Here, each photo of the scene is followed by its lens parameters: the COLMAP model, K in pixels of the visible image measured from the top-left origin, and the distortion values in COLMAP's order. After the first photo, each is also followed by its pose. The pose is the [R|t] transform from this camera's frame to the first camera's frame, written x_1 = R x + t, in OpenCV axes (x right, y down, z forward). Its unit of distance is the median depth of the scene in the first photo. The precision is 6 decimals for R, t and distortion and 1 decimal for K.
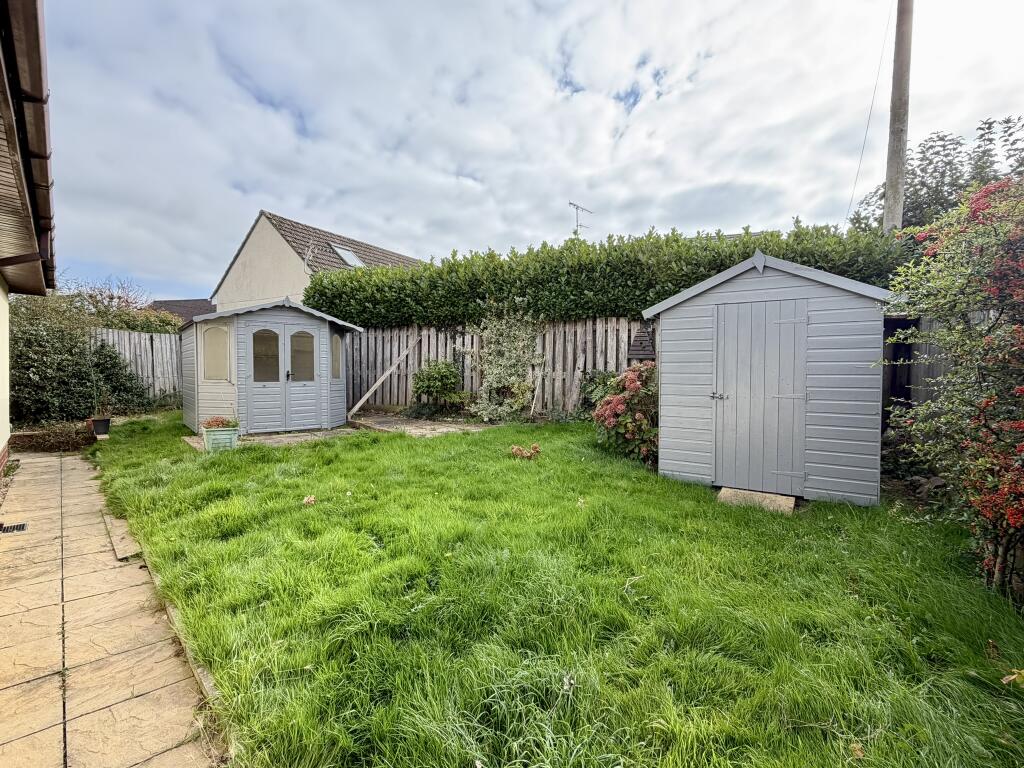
lens RADIAL K [[491.4, 0, 512.0], [0, 491.4, 384.0], [0, 0, 1]] dist [0.000111, -0.000525]
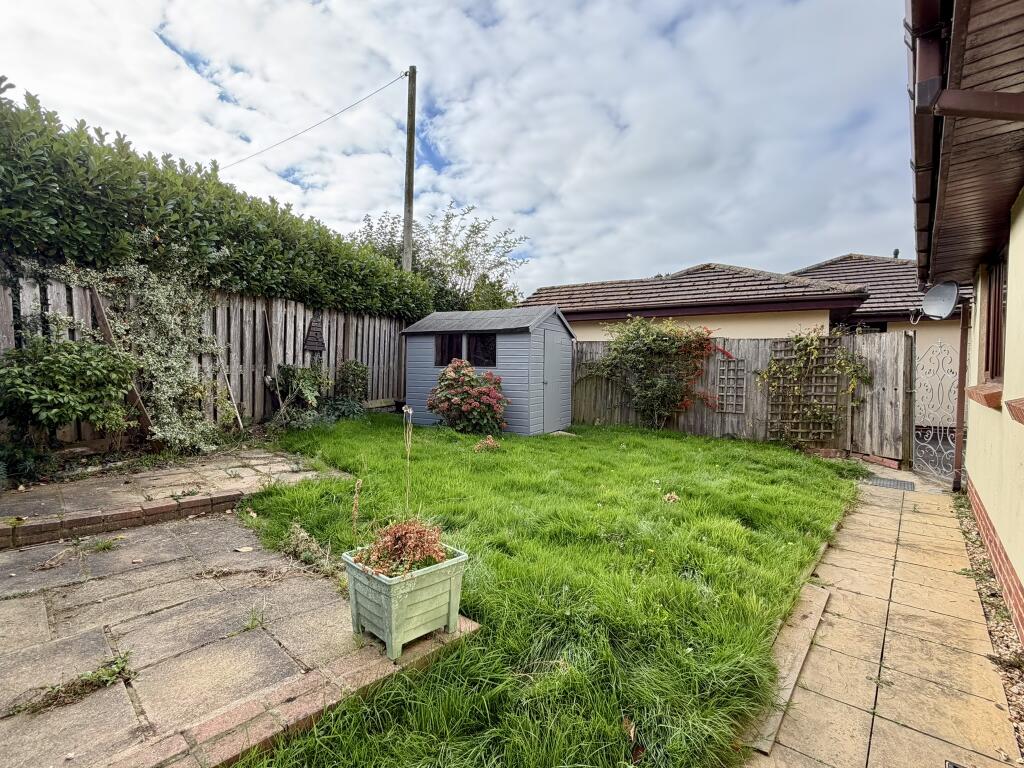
lens RADIAL K [[491.4, 0, 512.0], [0, 491.4, 384.0], [0, 0, 1]] dist [0.000111, -0.000525]
pose [[-0.121591, -0.042605, 0.991665, -0.661552], [0.012585, 0.998932, 0.044460, -0.023629], [-0.992501, 0.017886, -0.120925, 0.692349]]
